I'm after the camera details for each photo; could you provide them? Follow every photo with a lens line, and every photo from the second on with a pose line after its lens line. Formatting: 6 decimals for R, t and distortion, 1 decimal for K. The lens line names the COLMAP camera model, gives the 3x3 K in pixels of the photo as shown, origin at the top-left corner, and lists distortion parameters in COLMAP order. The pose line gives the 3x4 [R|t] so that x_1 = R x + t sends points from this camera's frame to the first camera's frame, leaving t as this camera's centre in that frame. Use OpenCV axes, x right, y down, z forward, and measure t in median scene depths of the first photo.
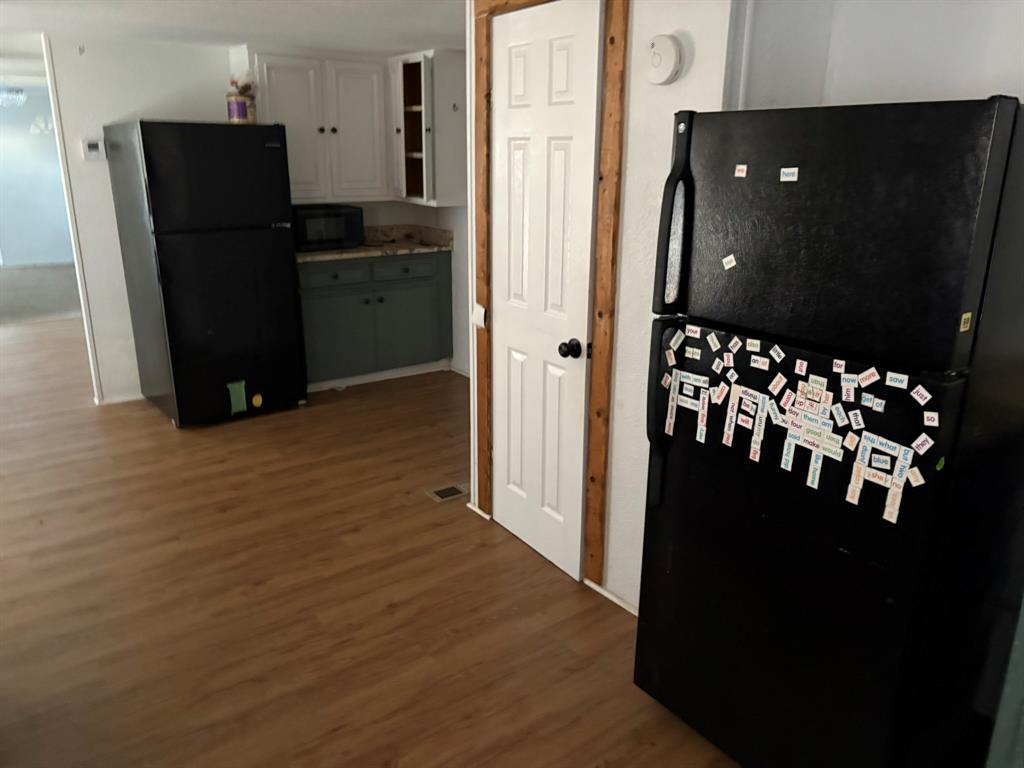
lens RADIAL K [[772.2, 0, 512.3], [0, 772.2, 384.3], [0, 0, 1]] dist [0.041568, -0.044517]
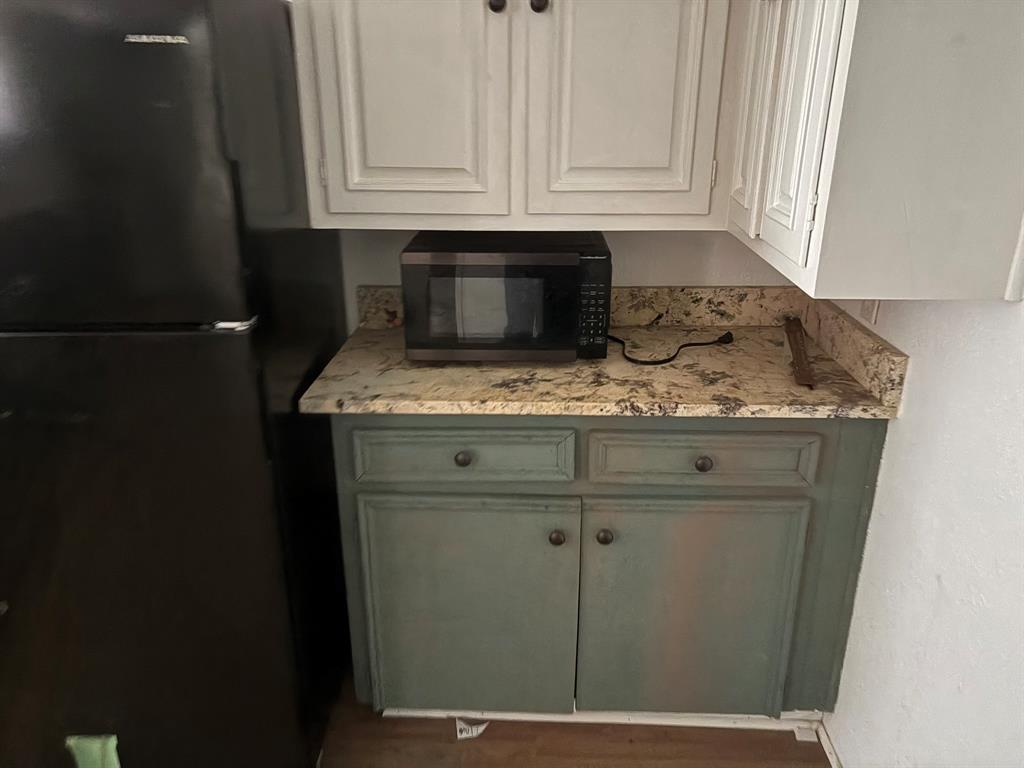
lens RADIAL K [[772.2, 0, 512.3], [0, 772.2, 386.4], [0, 0, 1]] dist [0.041568, -0.044517]
pose [[0.786162, 0.209676, -0.581365, -0.024242], [-0.169422, 0.977770, 0.123539, -0.206925], [0.594344, 0.001375, 0.804210, 0.717843]]
